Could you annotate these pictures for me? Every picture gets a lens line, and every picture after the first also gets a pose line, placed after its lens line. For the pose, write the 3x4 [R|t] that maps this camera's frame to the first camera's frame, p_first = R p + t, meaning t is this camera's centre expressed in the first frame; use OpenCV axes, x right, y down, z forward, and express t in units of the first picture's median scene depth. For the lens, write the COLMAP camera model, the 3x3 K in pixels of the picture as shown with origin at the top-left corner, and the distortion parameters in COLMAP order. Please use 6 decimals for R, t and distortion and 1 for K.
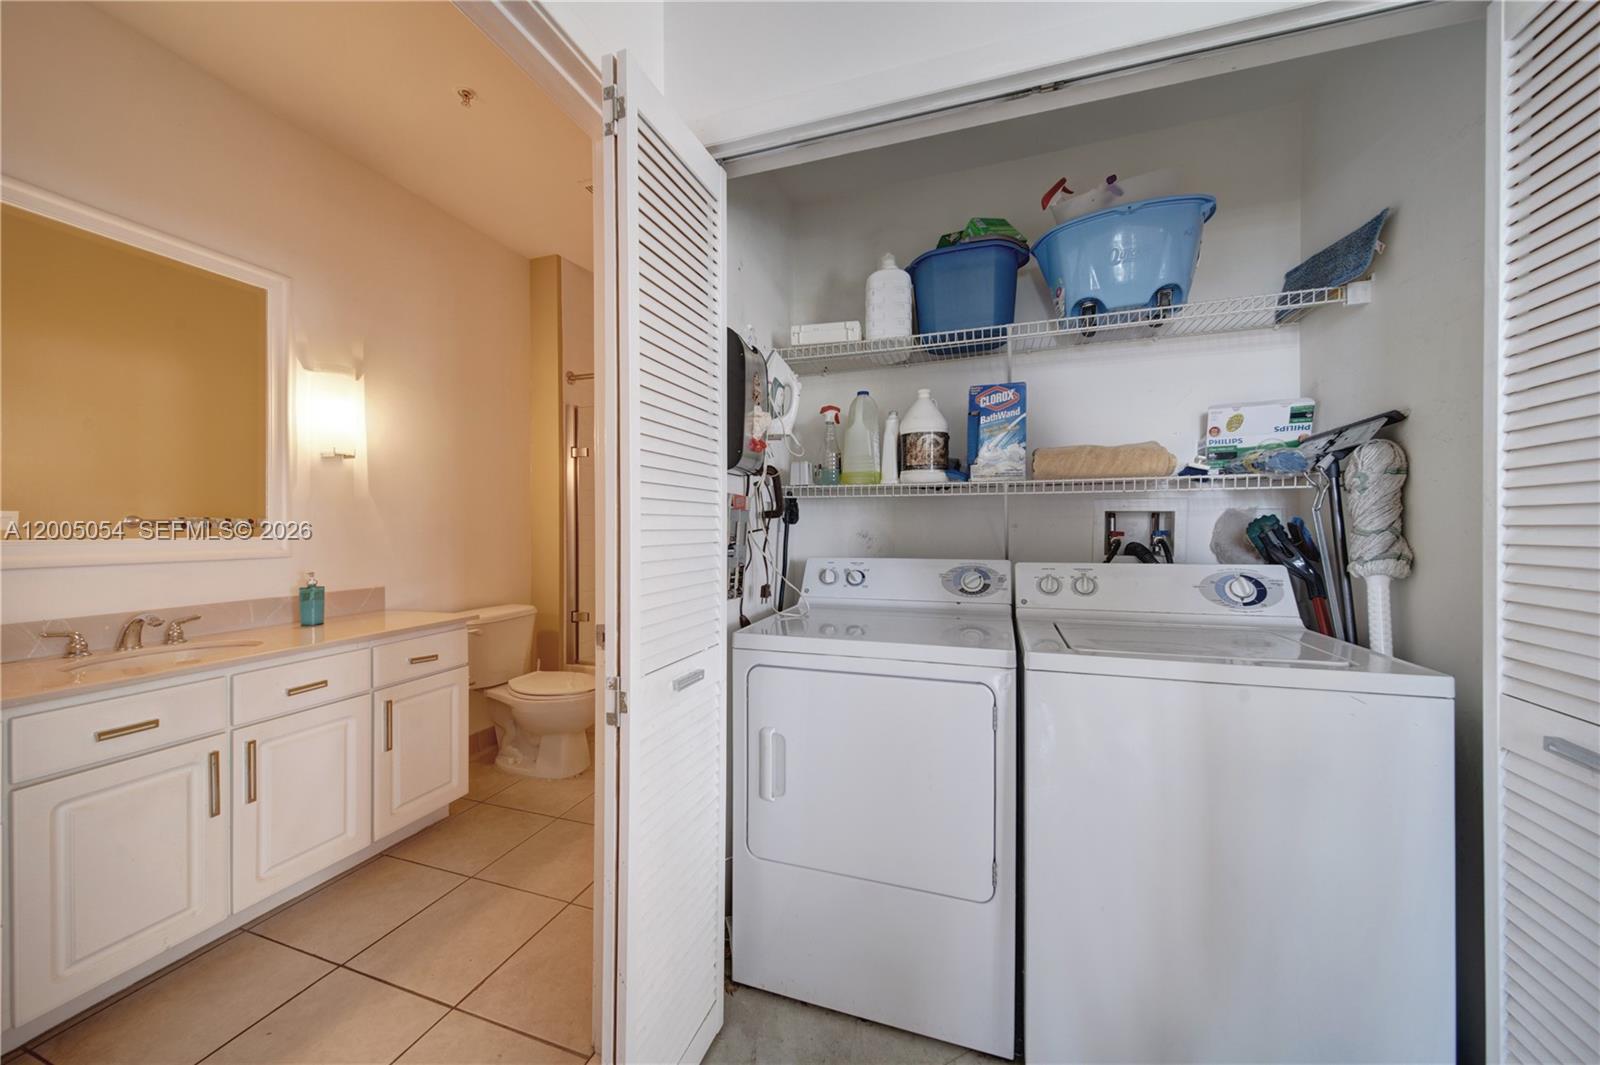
lens RADIAL K [[576.4, 0, 787.1], [0, 576.4, 529.7], [0, 0, 1]] dist [0.005603, -0.003016]
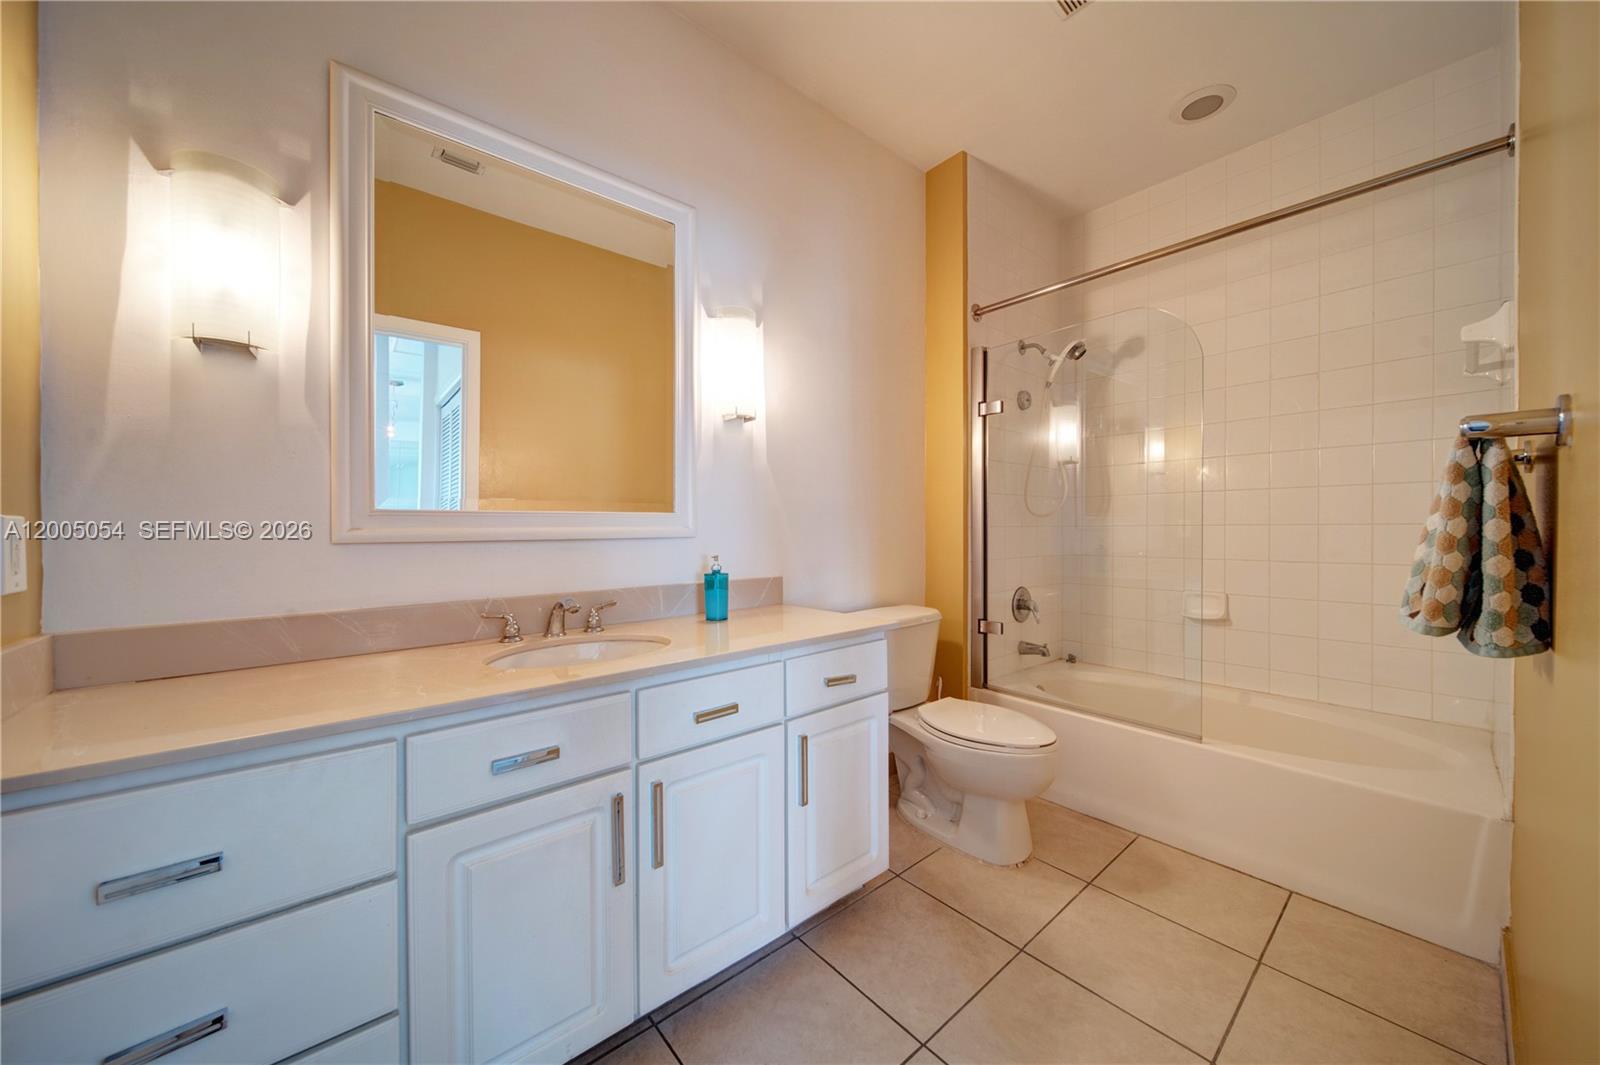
lens RADIAL K [[576.4, 0, 797.1], [0, 576.4, 532.0], [0, 0, 1]] dist [0.005603, -0.003016]
pose [[0.863058, 0.000081, -0.505105, -0.286755], [0.001627, 0.999994, 0.002940, 0.035312], [0.505102, -0.003359, 0.863053, 0.324493]]
